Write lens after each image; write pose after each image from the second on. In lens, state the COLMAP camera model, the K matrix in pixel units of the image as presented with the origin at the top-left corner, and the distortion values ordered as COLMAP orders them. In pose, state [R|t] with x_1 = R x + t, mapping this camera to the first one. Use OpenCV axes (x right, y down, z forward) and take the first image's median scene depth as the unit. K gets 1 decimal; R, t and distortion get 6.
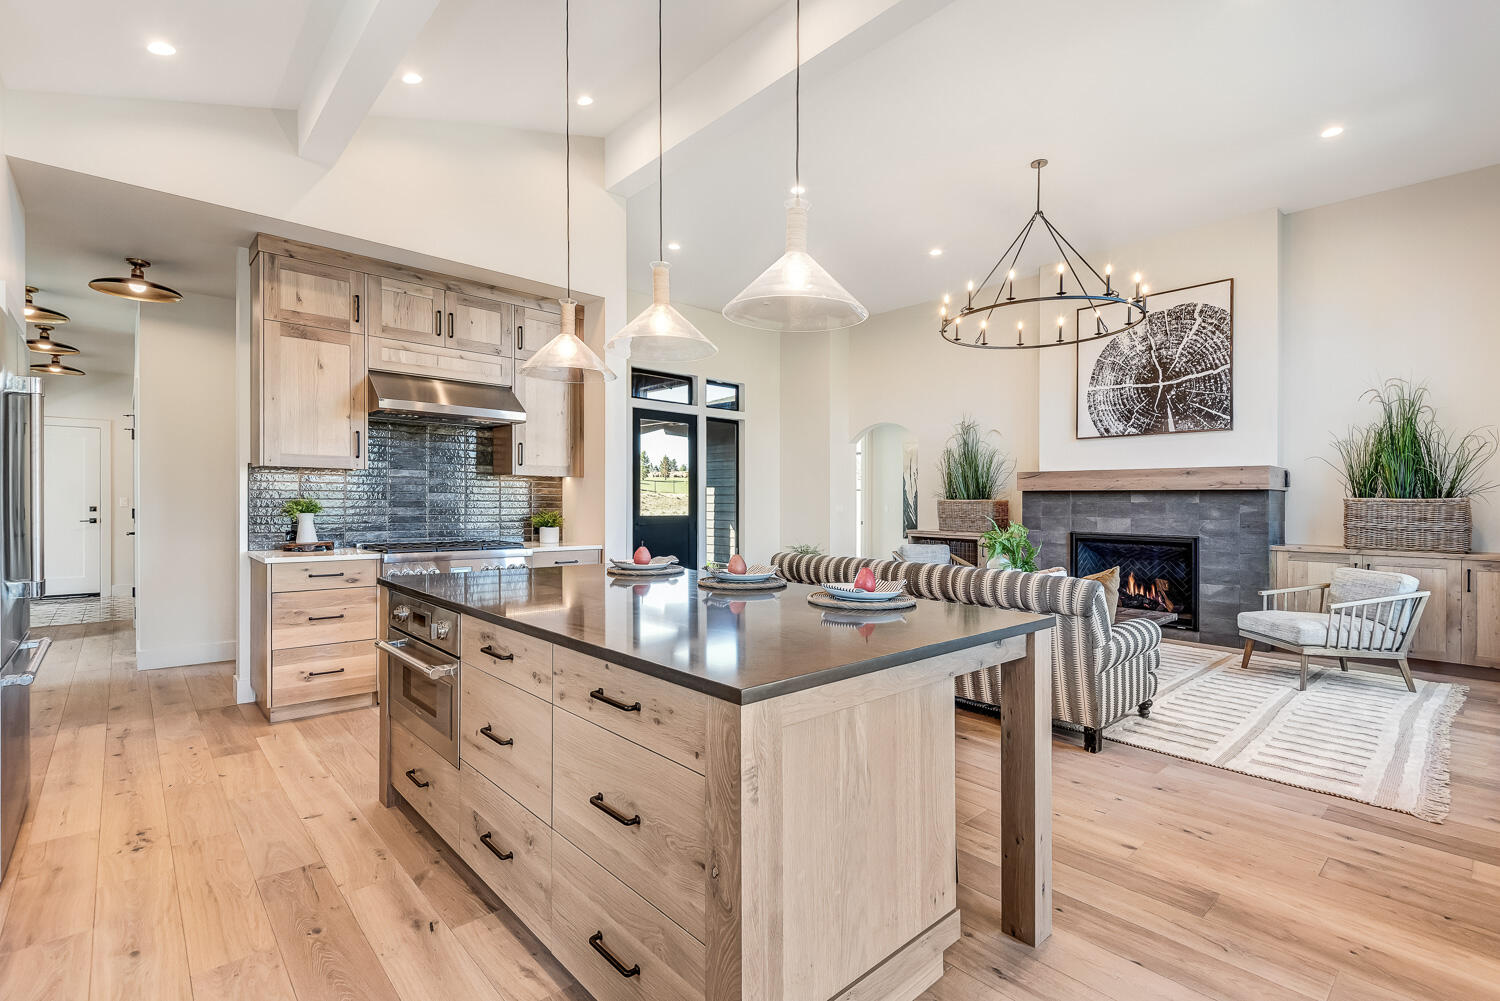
lens RADIAL K [[681.1, 0, 756.6], [0, 681.1, 510.9], [0, 0, 1]] dist [0.009161, -0.007898]
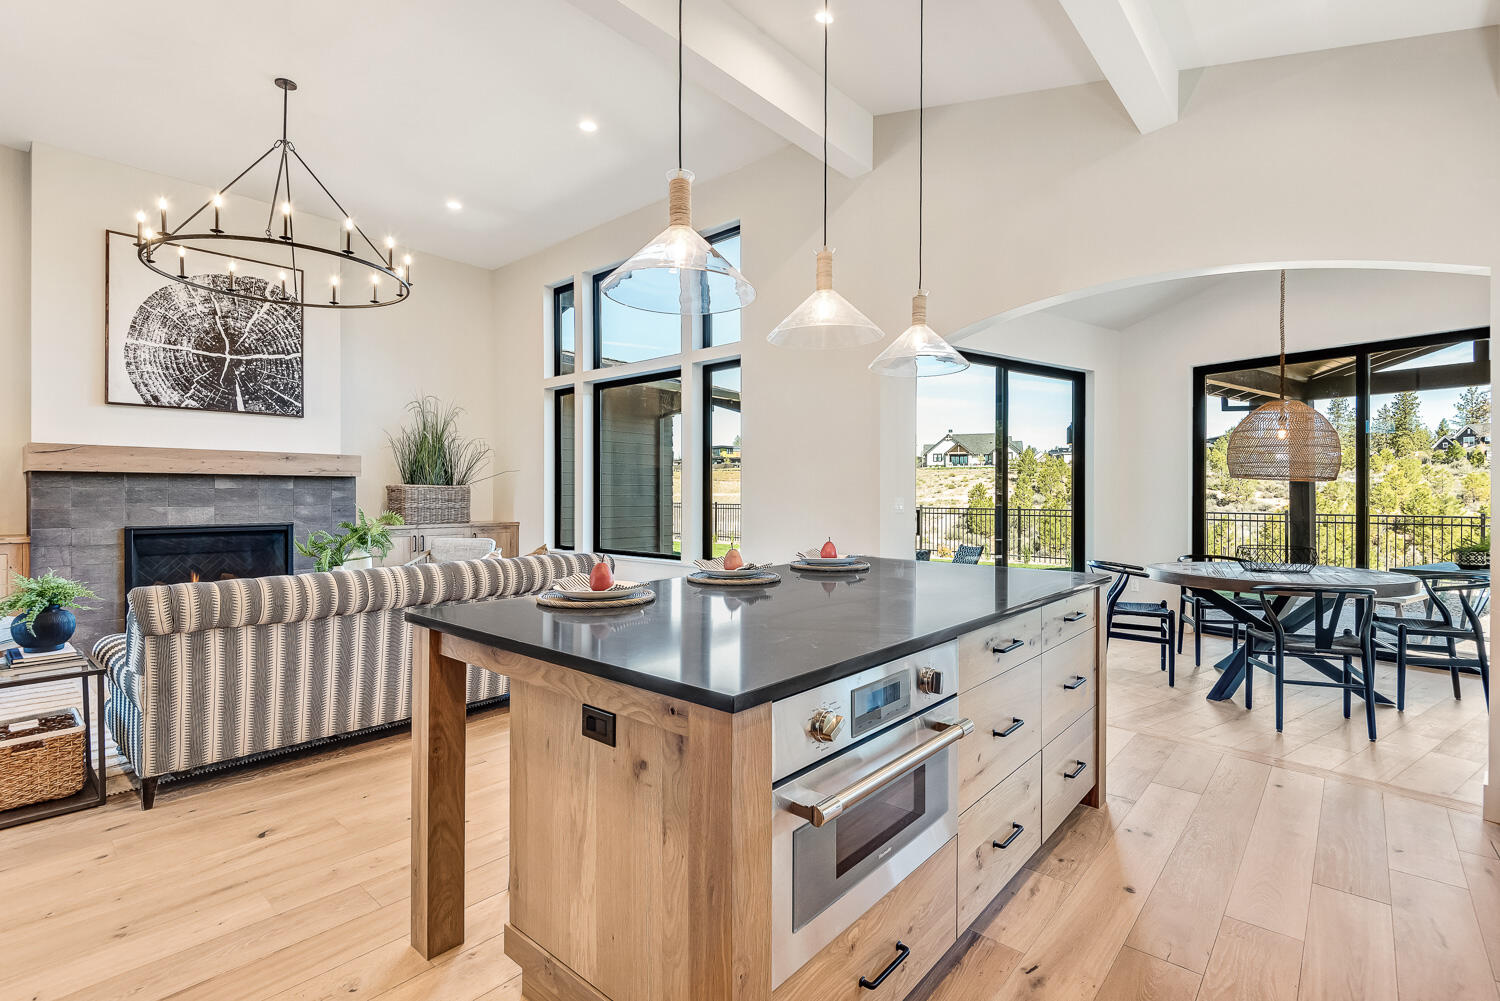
lens RADIAL K [[681.1, 0, 746.5], [0, 681.1, 497.4], [0, 0, 1]] dist [0.009161, -0.007898]
pose [[-0.089803, -0.016790, 0.995818, -0.388980], [0.008642, 0.999807, 0.017636, -0.010665], [-0.995922, 0.010190, -0.089641, 0.423591]]
